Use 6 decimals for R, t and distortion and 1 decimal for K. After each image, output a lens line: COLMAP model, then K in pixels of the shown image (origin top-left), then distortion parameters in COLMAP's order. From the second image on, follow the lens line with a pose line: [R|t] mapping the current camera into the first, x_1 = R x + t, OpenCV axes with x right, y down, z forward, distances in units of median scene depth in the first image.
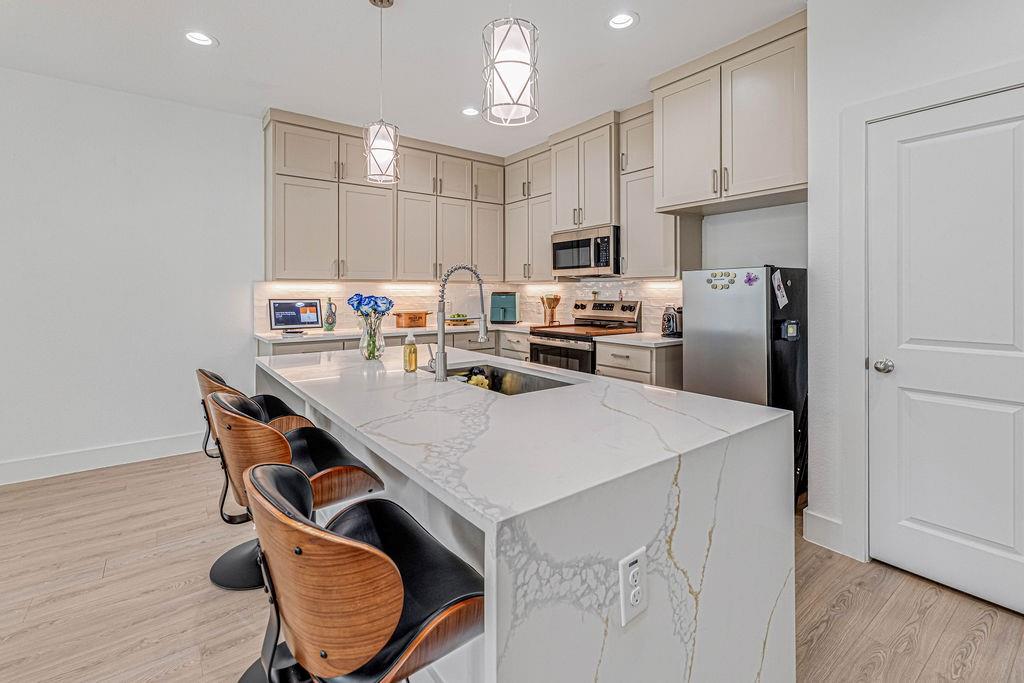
lens RADIAL K [[463.5, 0, 504.2], [0, 463.5, 292.0], [0, 0, 1]] dist [-0.000692, 0.000005]
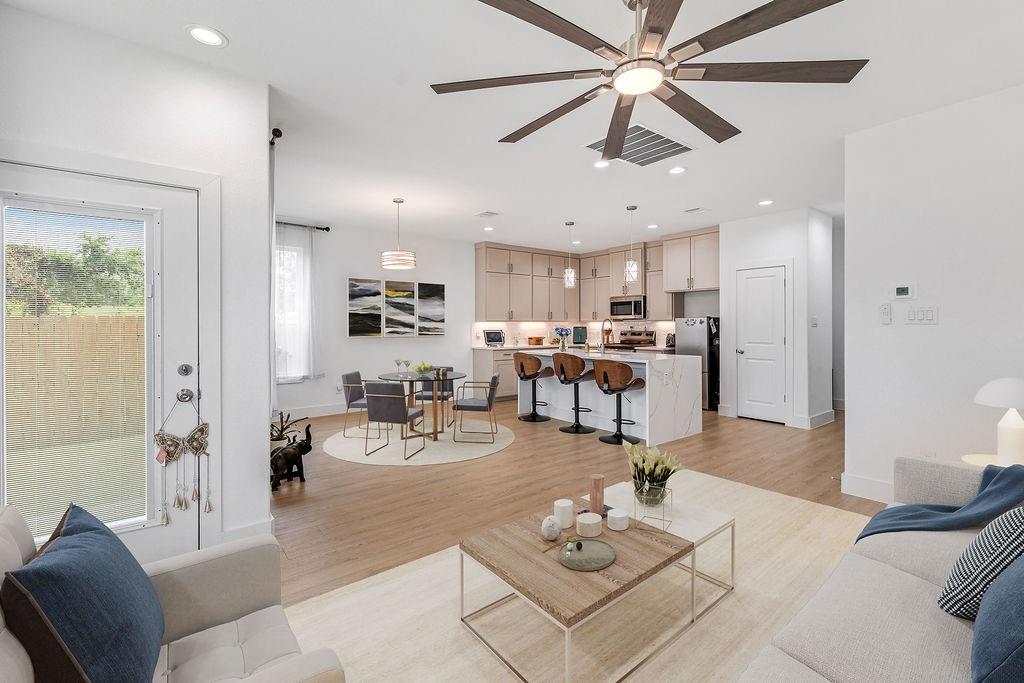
lens RADIAL K [[452.0, 0, 511.7], [0, 452.0, 326.0], [0, 0, 1]] dist [0.001168, 0.000050]
pose [[0.999813, 0.000266, 0.019313, -0.401547], [-0.000292, 0.999999, 0.001343, -0.005889], [-0.019313, -0.001349, 0.999813, -1.047310]]
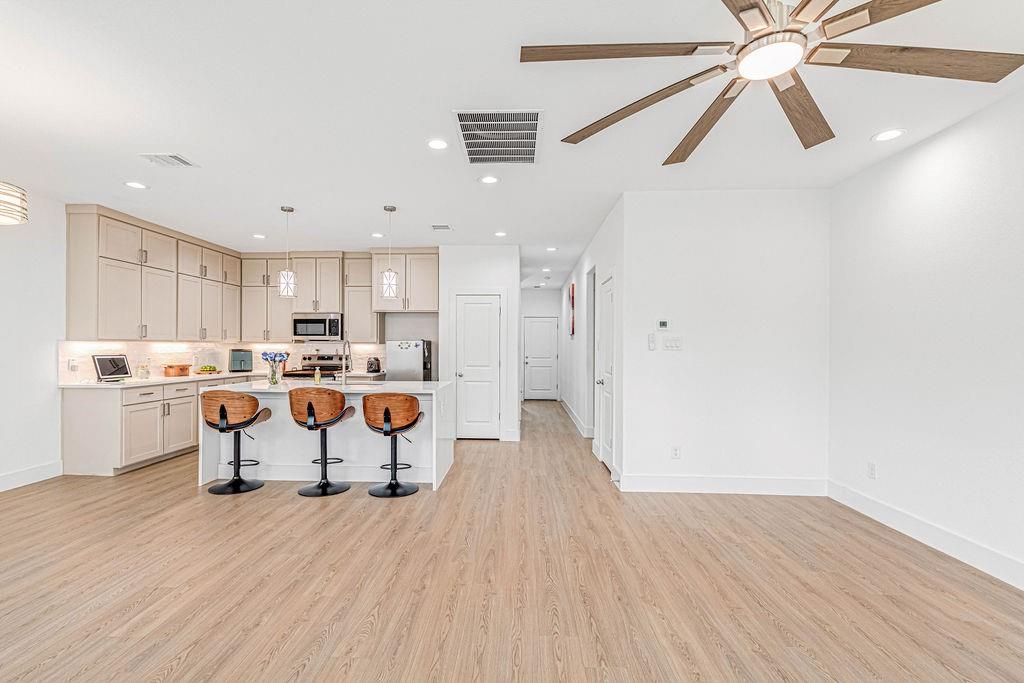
lens RADIAL K [[452.8, 0, 508.2], [0, 452.8, 346.1], [0, 0, 1]] dist [0.000085, 0.000115]
pose [[0.623893, 0.007700, 0.781472, -0.731405], [-0.006053, 0.999969, -0.005020, -0.009653], [-0.781486, -0.001599, 0.623920, -0.617728]]
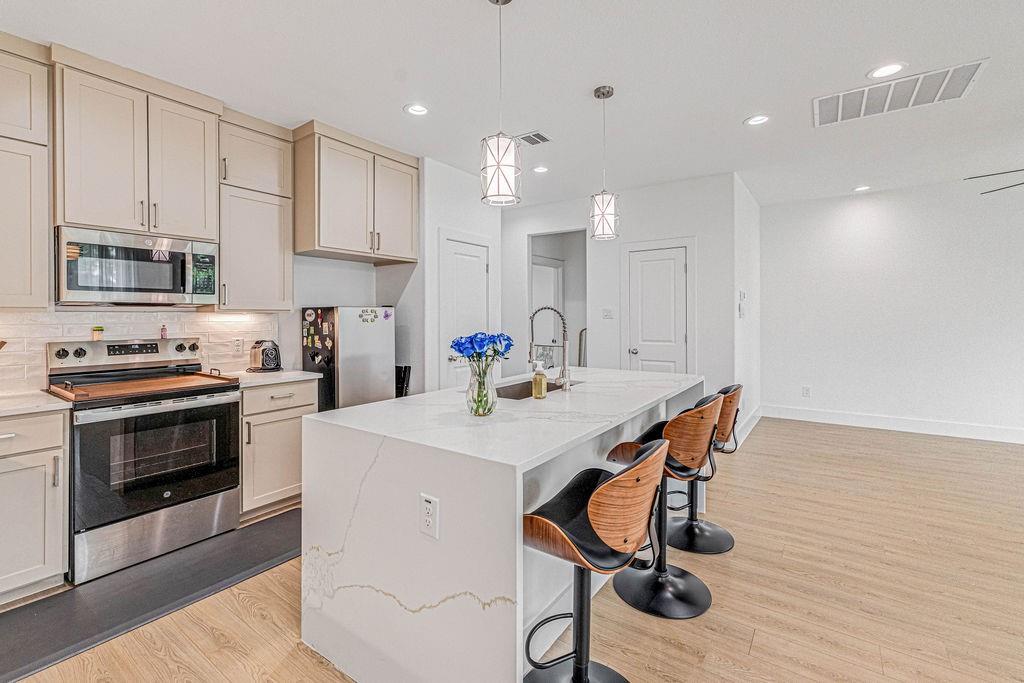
lens RADIAL K [[448.9, 0, 511.8], [0, 448.9, 316.8], [0, 0, 1]] dist [-0.001209, -0.000205]
pose [[-0.305804, 0.003432, 0.952088, -0.639779], [0.004437, 0.999988, -0.002179, -0.012339], [-0.952084, 0.003558, -0.305816, 0.734751]]
